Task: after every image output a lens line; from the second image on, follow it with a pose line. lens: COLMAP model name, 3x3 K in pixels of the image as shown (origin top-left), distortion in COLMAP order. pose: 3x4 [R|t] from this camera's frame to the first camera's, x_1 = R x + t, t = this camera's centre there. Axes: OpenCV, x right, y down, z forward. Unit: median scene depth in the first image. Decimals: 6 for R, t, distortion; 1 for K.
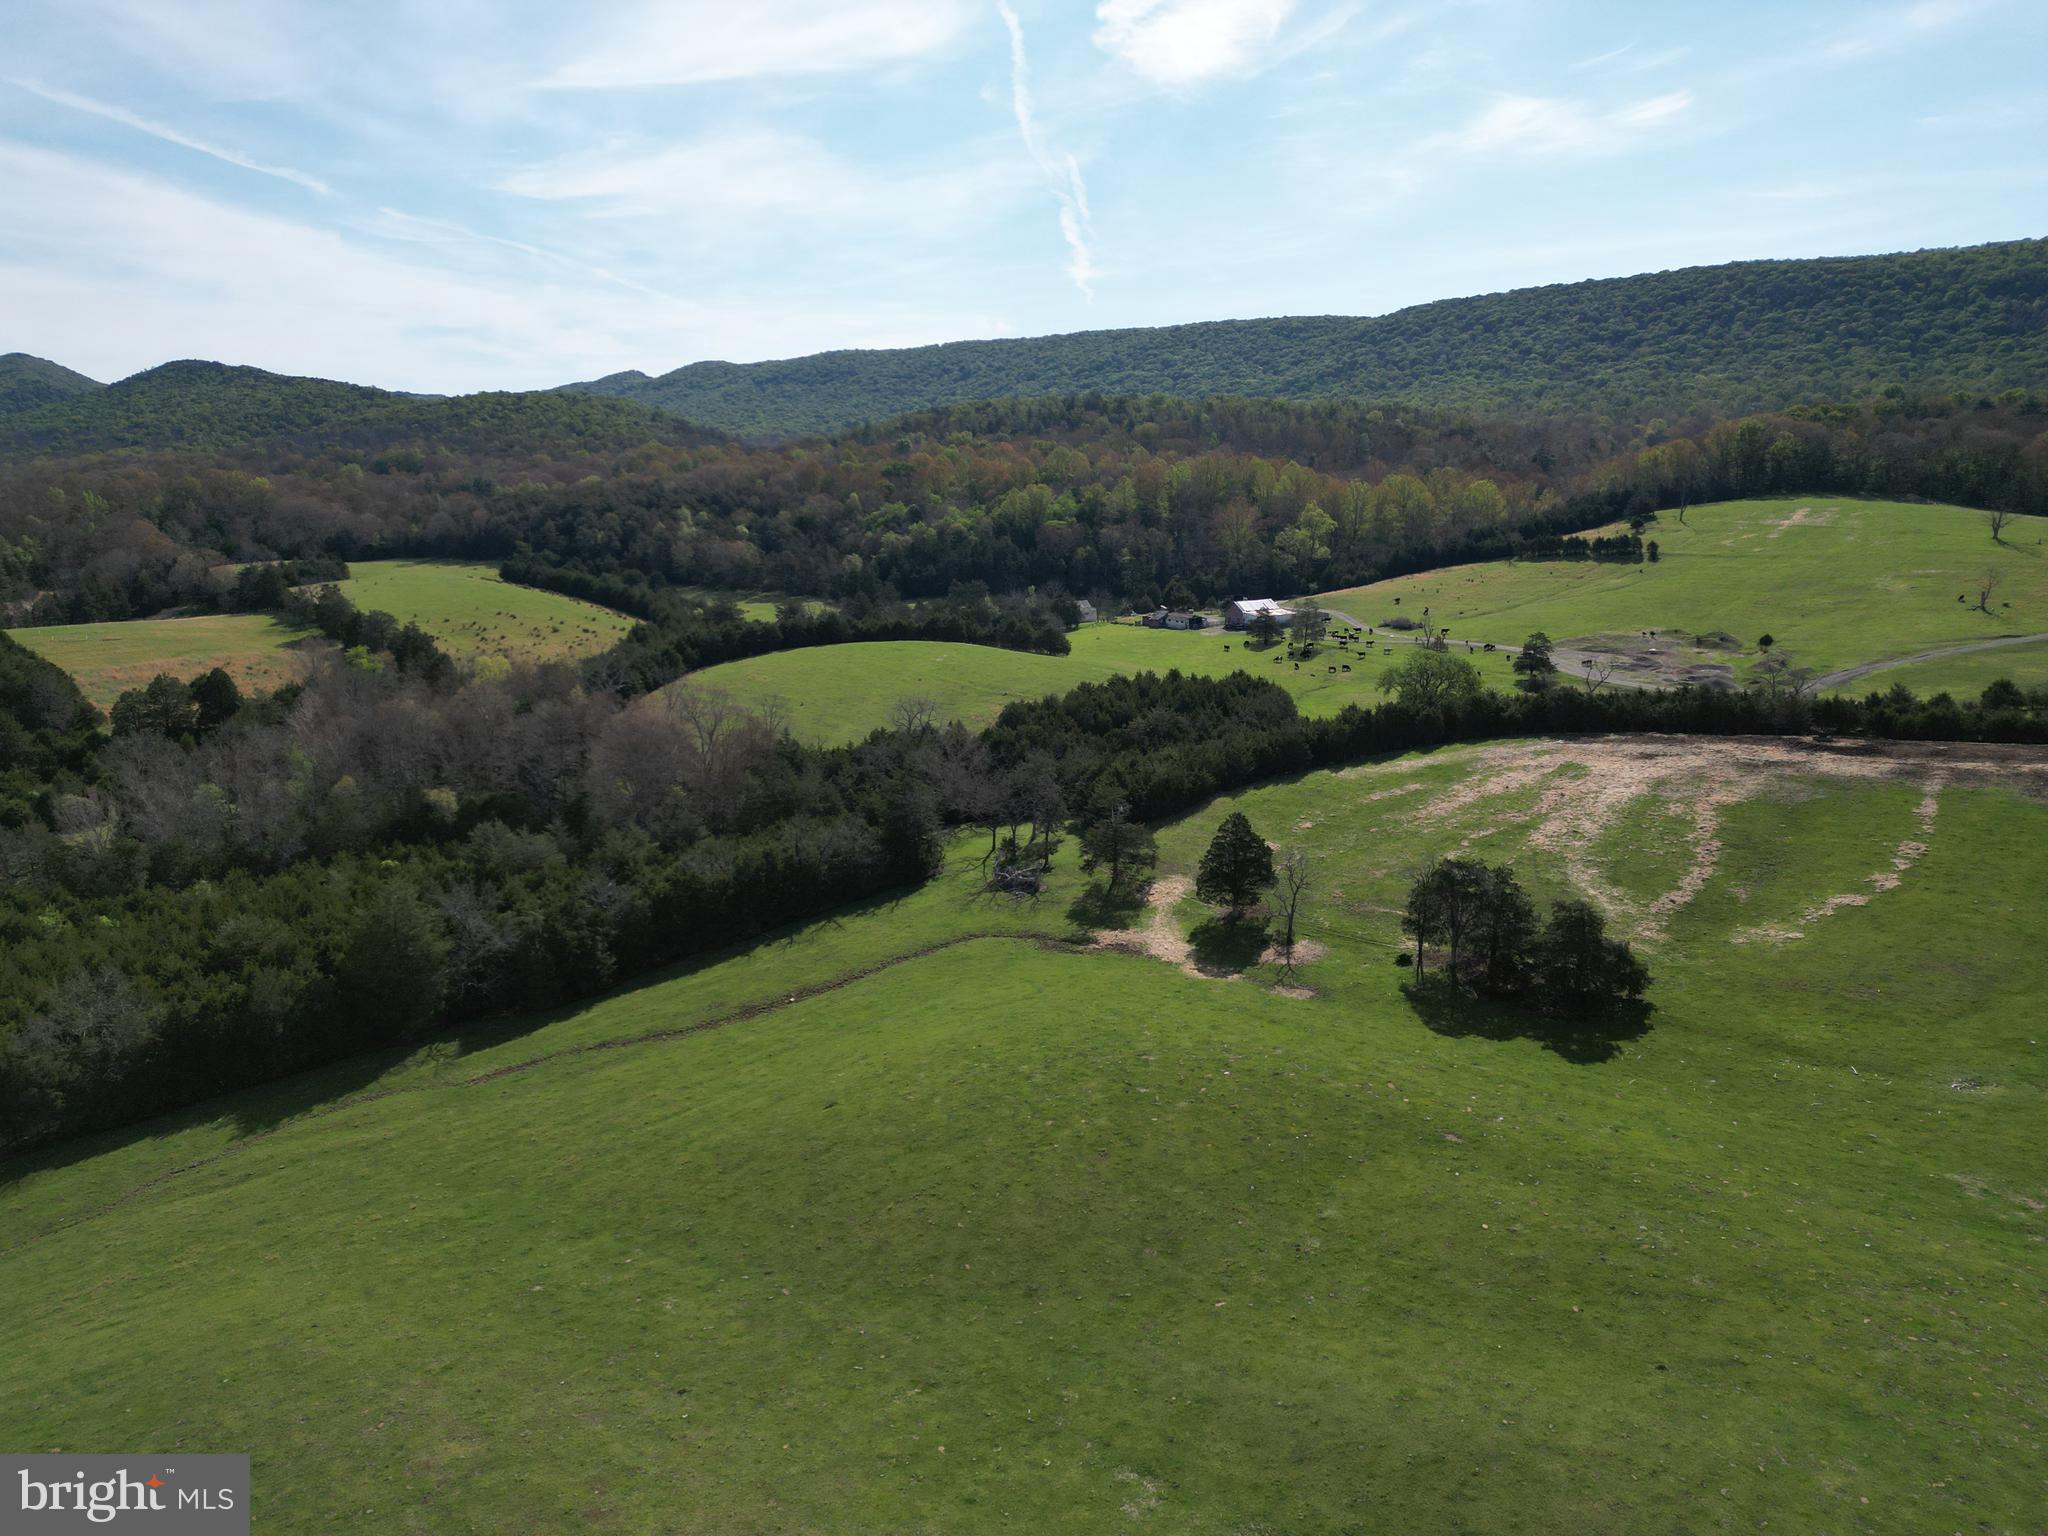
lens RADIAL K [[1408.1, 0, 1021.7], [0, 1408.1, 786.6], [0, 0, 1]] dist [0.063141, -0.049819]
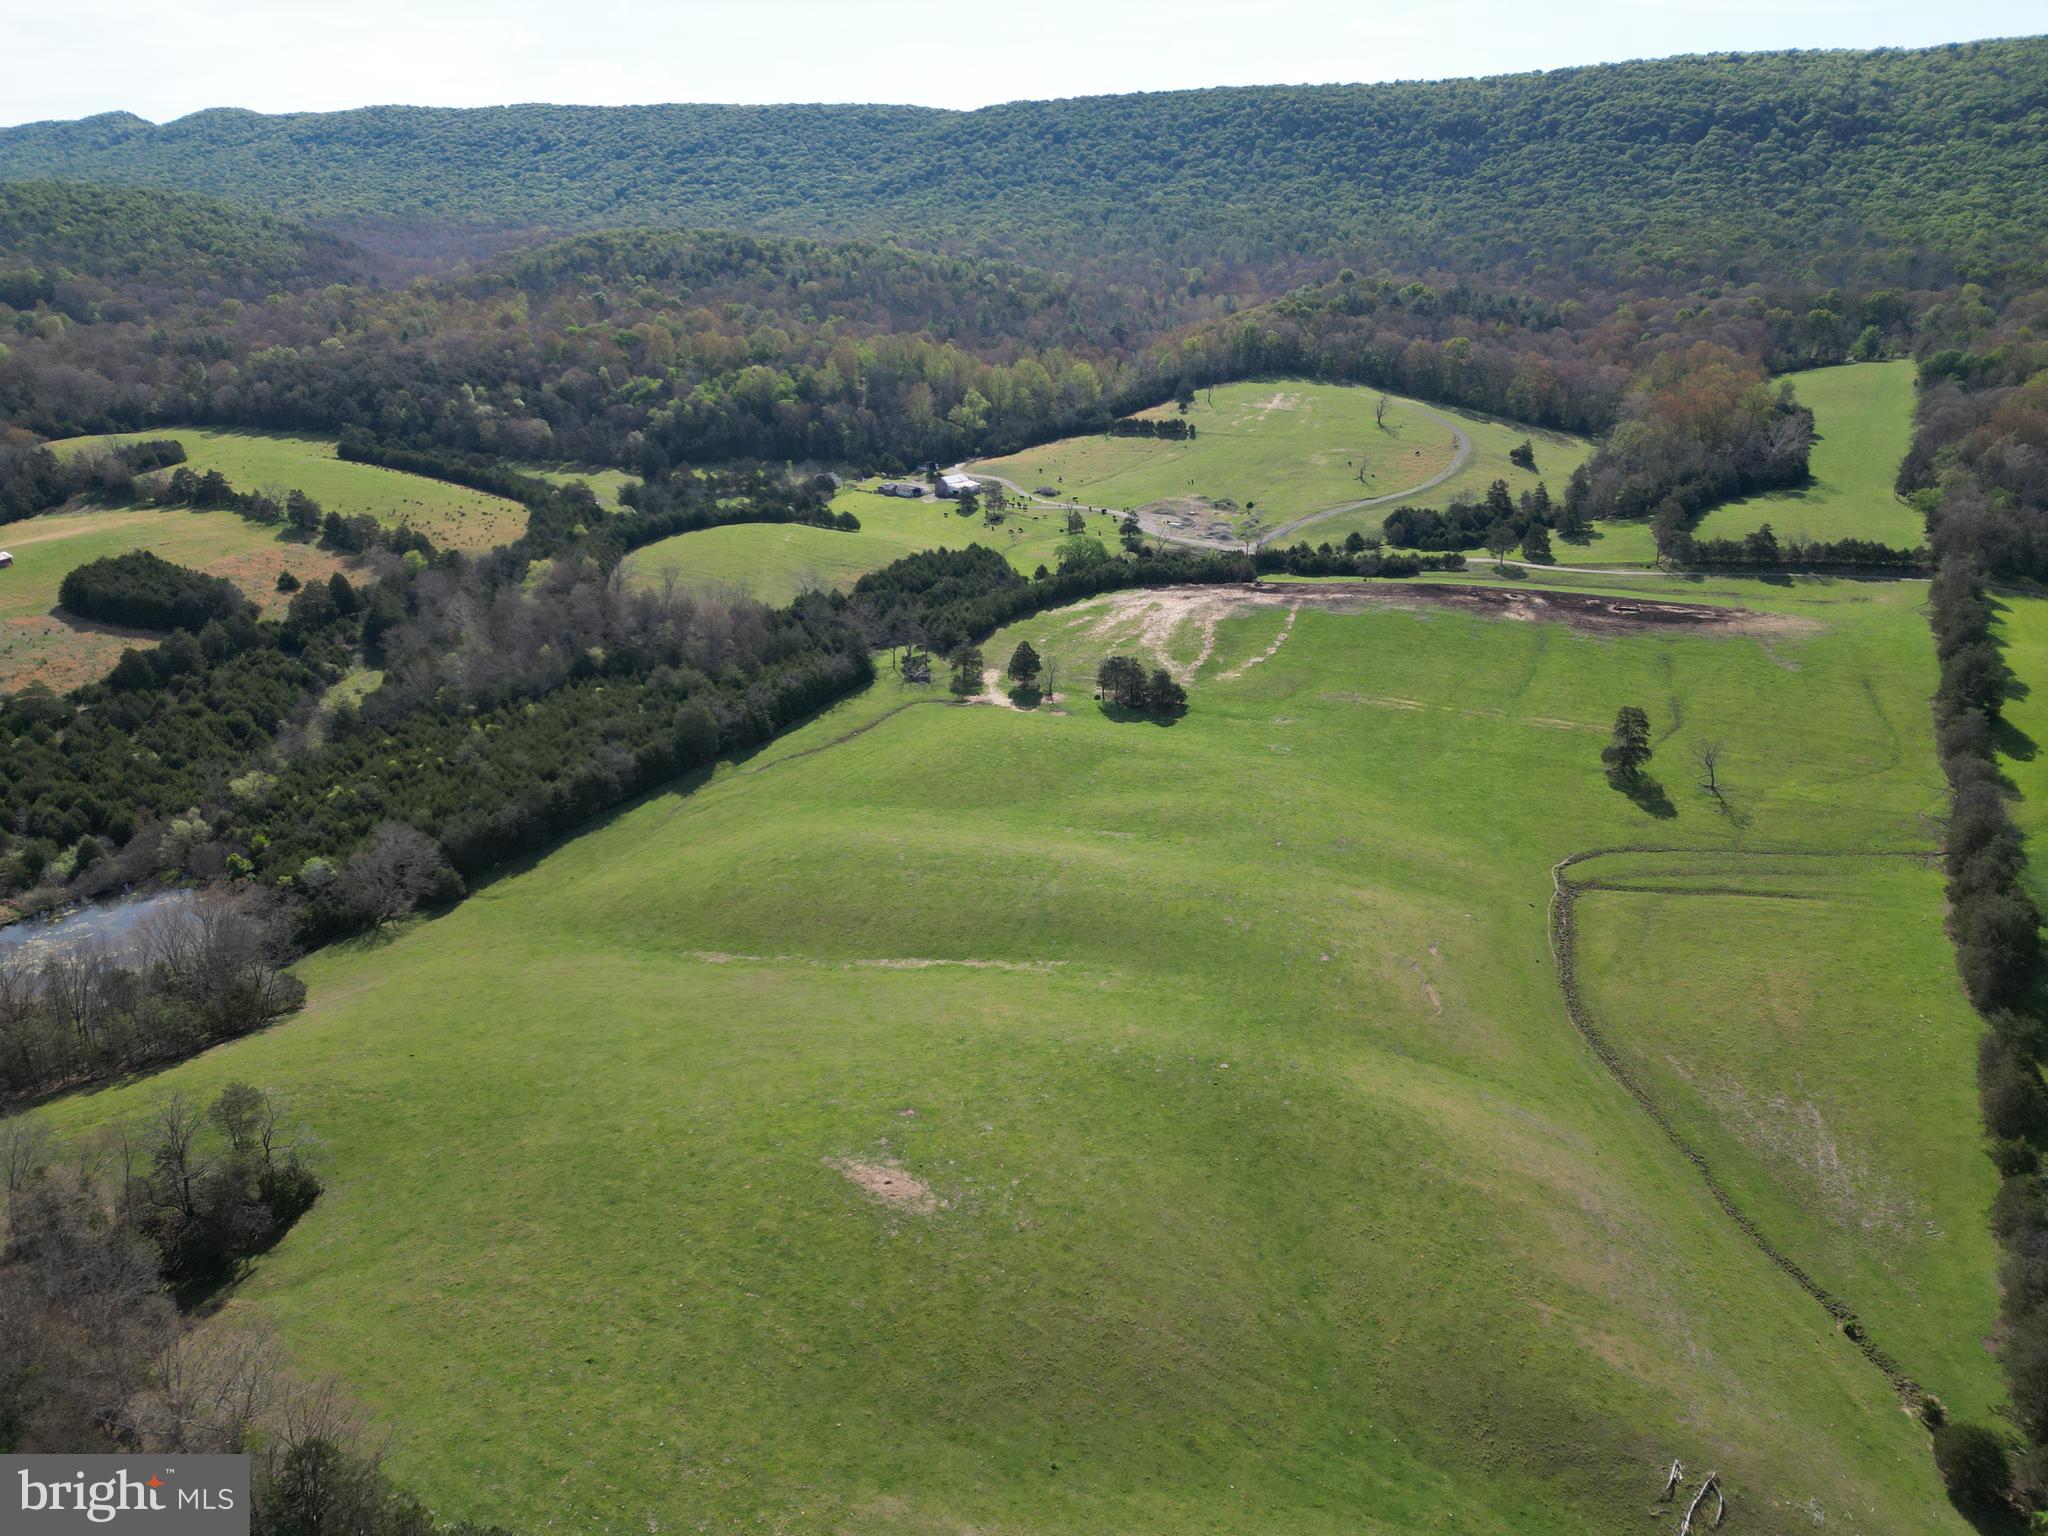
lens RADIAL K [[1406.9, 0, 1020.9], [0, 1406.9, 769.7], [0, 0, 1]] dist [0.087939, -0.086438]
pose [[0.957875, -0.092868, 0.271754, -0.127822], [0.050587, 0.986037, 0.158657, -0.035582], [-0.282694, -0.138227, 0.949198, -0.312472]]
